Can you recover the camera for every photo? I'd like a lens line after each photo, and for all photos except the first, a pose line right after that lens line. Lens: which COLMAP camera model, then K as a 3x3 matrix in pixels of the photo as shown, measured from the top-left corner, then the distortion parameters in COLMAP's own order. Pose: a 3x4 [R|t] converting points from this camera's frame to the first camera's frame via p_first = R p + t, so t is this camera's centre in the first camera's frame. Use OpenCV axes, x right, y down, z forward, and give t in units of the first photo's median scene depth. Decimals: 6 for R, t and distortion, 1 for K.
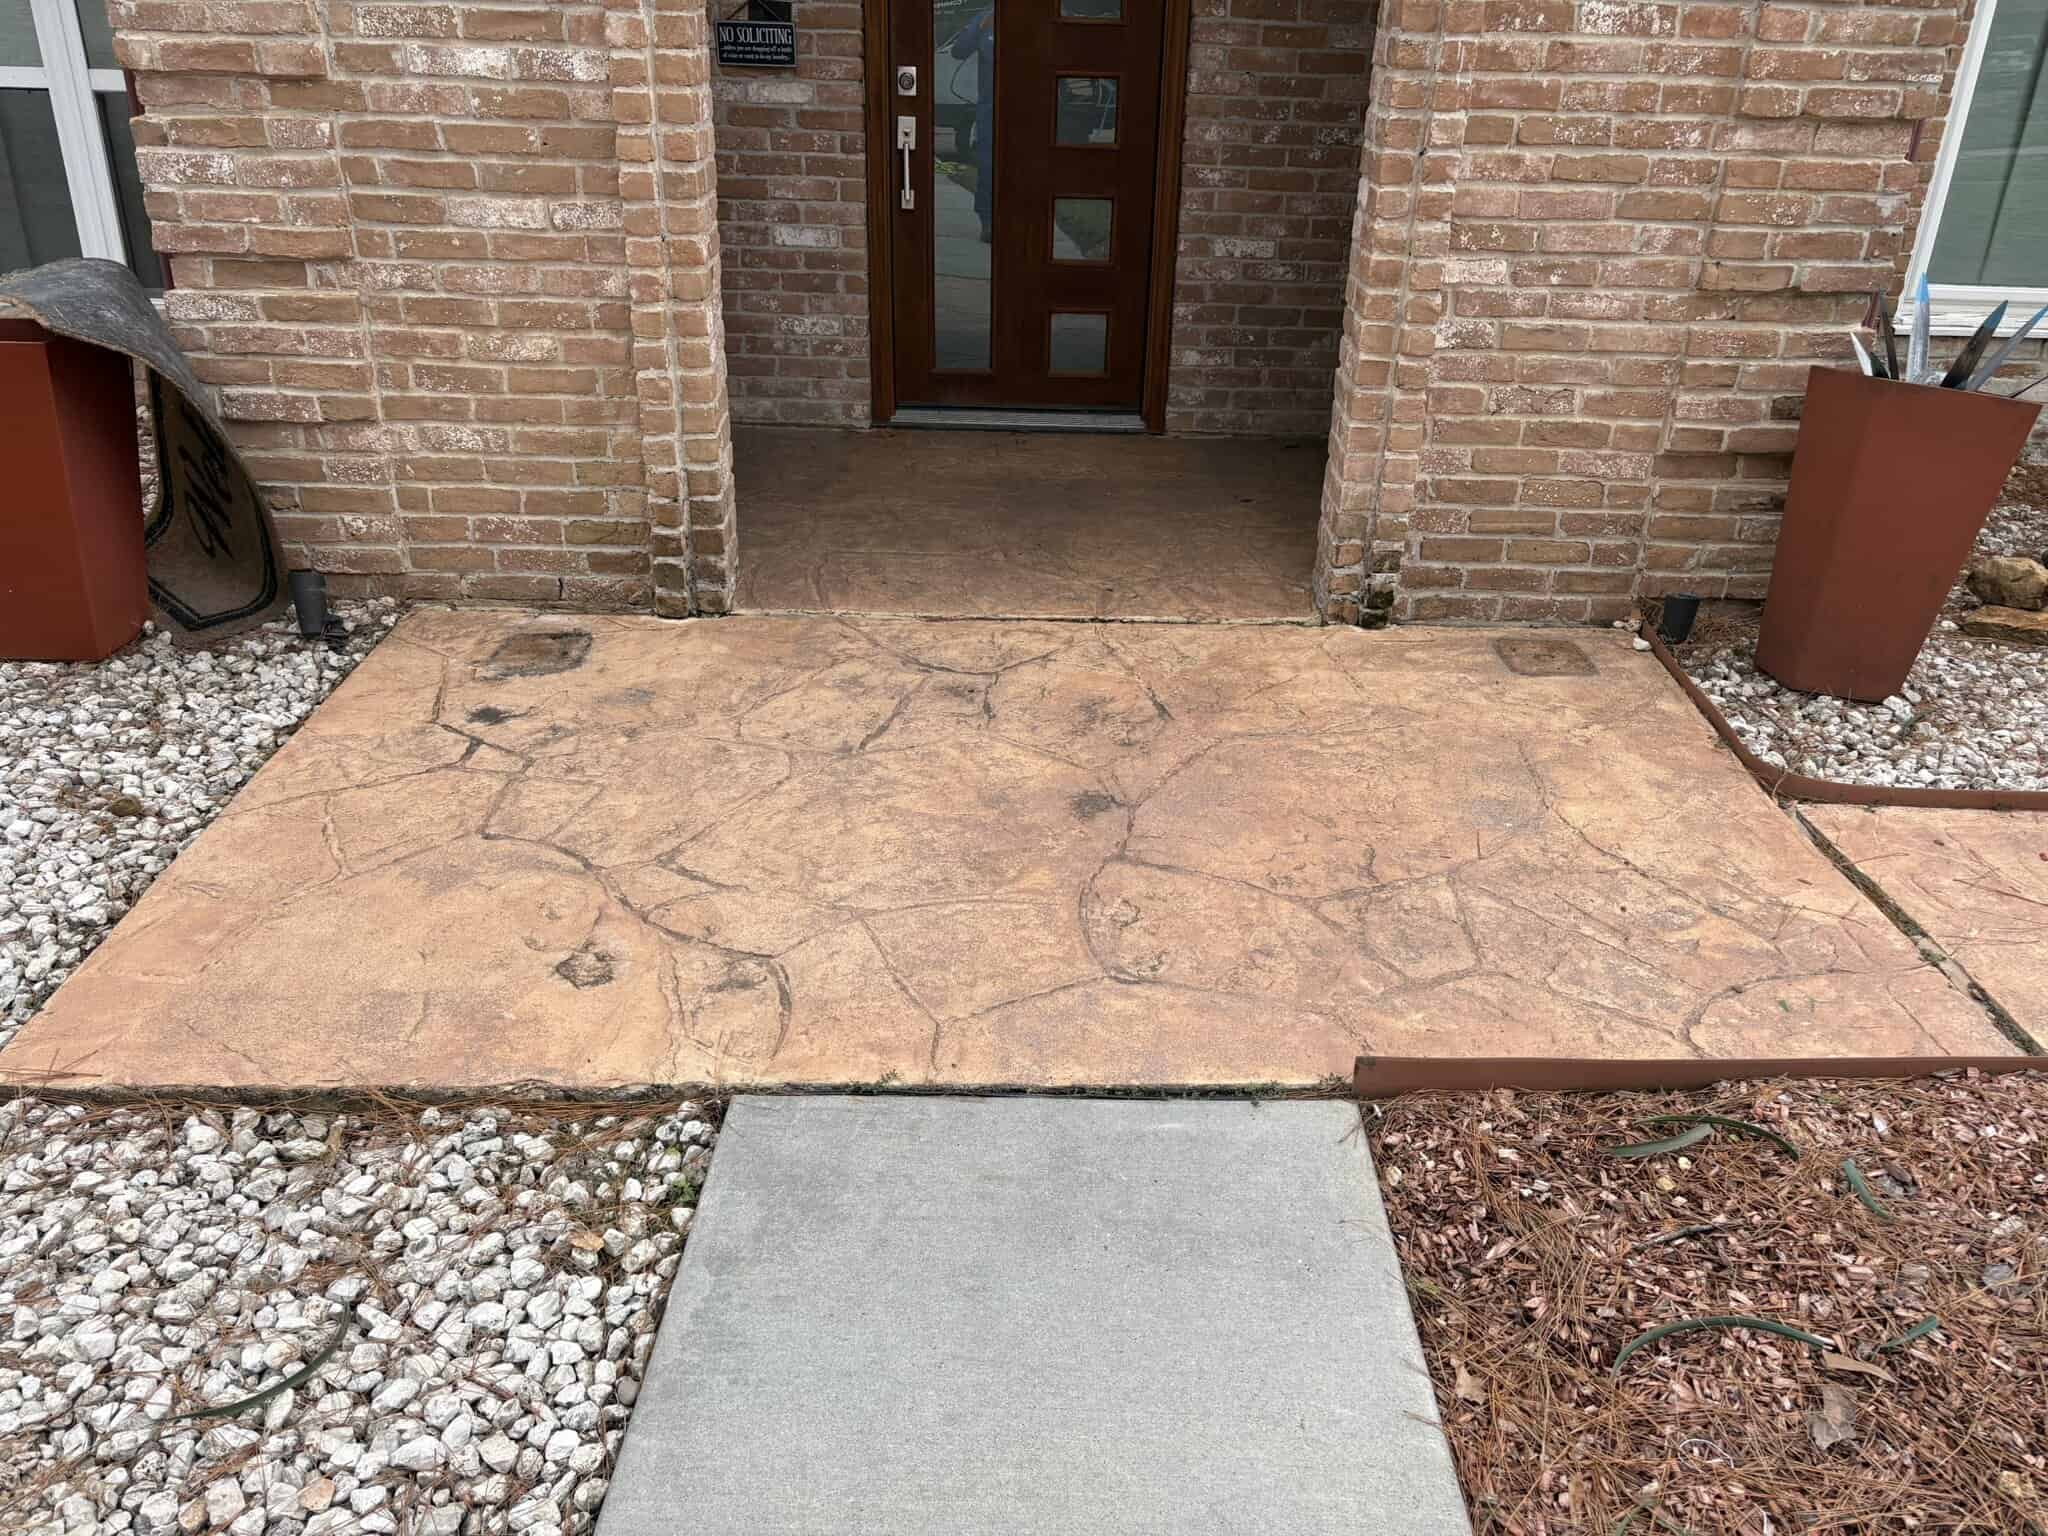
lens RADIAL K [[1529.3, 0, 1036.8], [0, 1529.3, 738.1], [0, 0, 1]] dist [0.041431, -0.035593]
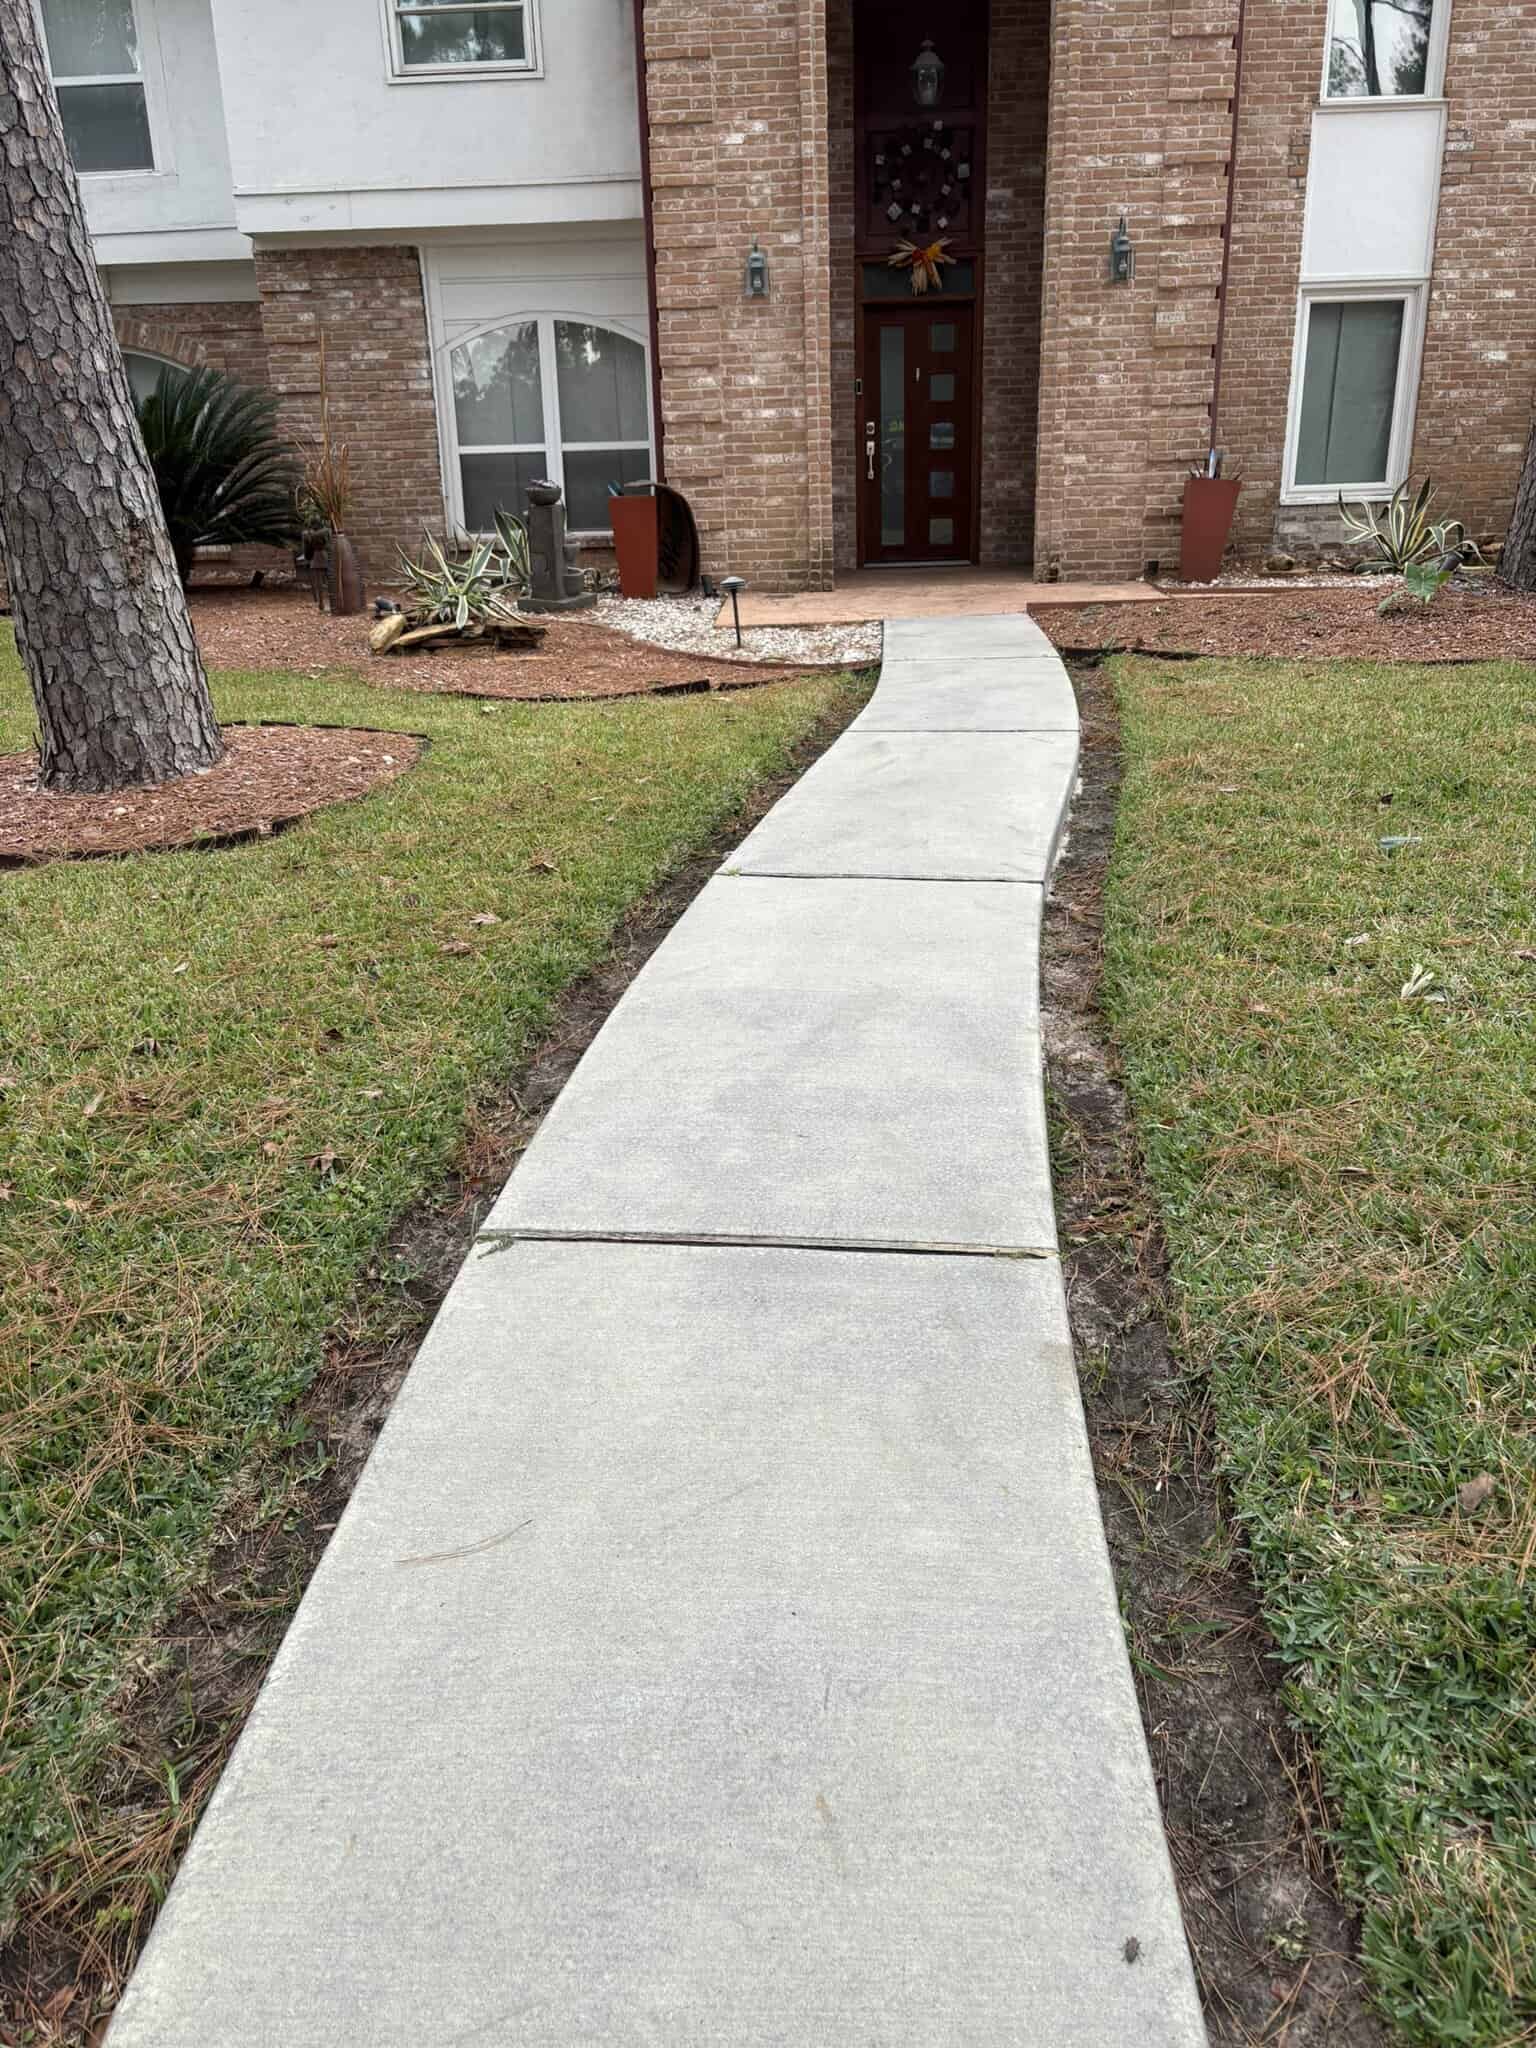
lens RADIAL K [[1541.5, 0, 768.0], [0, 1541.5, 1024.0], [0, 0, 1]] dist [0.001657, -0.001001]
pose [[0.997146, -0.039264, -0.064489, -0.179606], [0.033124, 0.995053, -0.093663, 1.103828], [0.067848, 0.091259, 0.993513, -2.038667]]
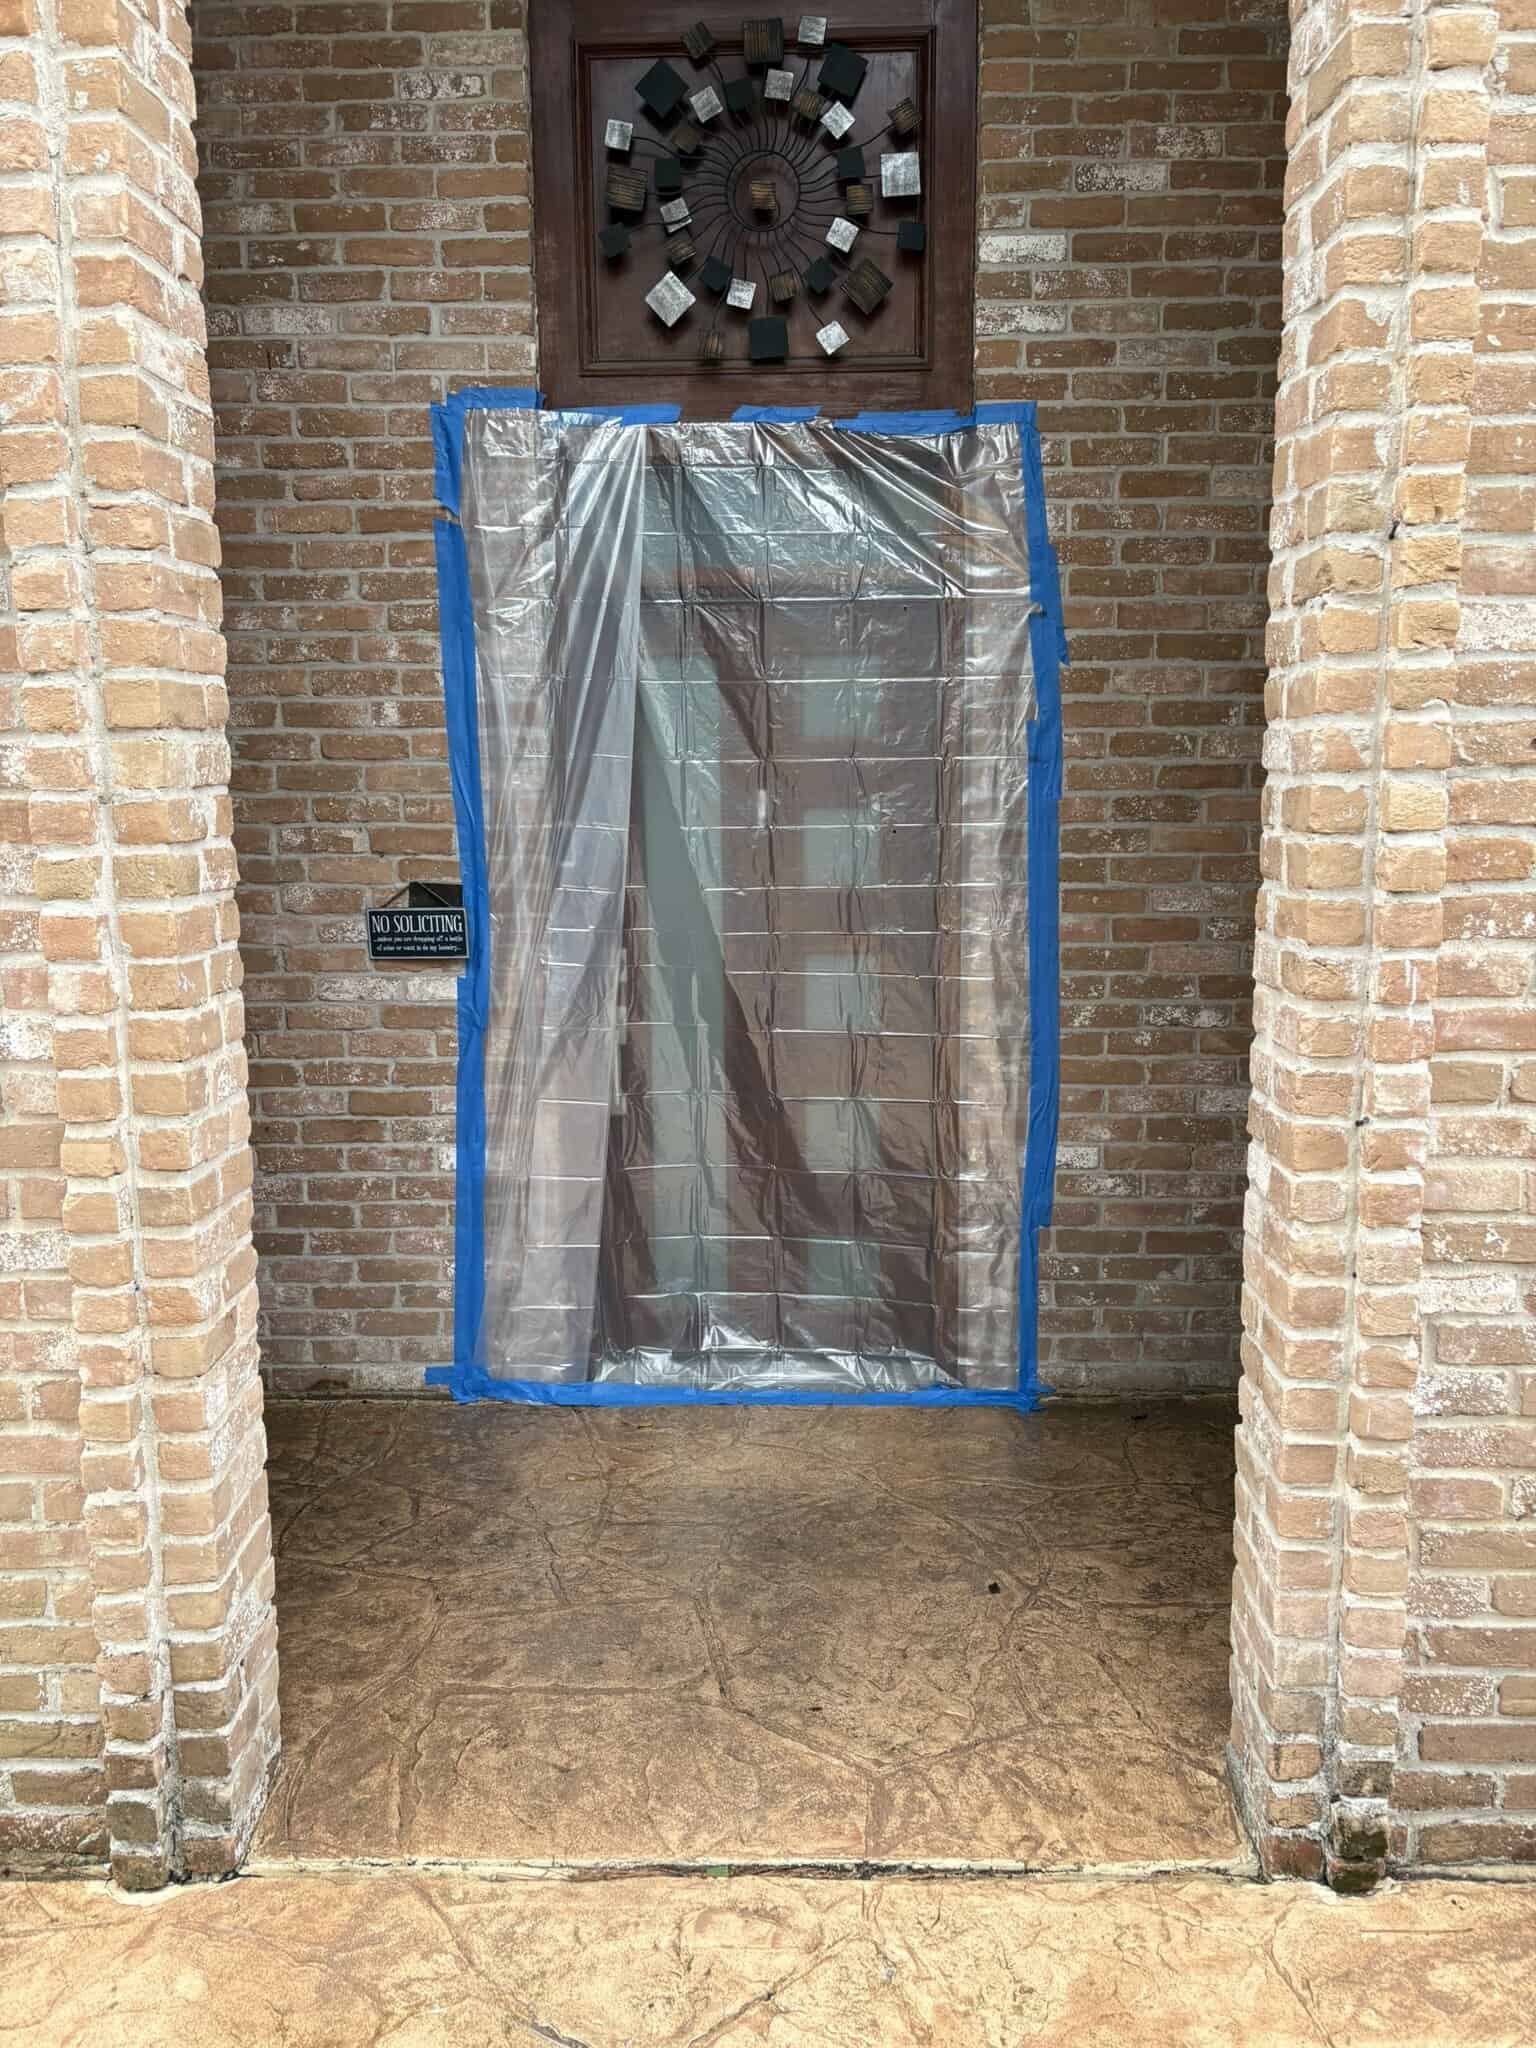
lens RADIAL K [[1541.5, 0, 768.0], [0, 1541.5, 1024.0], [0, 0, 1]] dist [0.001657, -0.001001]
pose [[0.998531, -0.032324, -0.043495, 0.041266], [0.017508, 0.952012, -0.305560, -0.222178], [0.051284, 0.304350, 0.951179, 0.373191]]
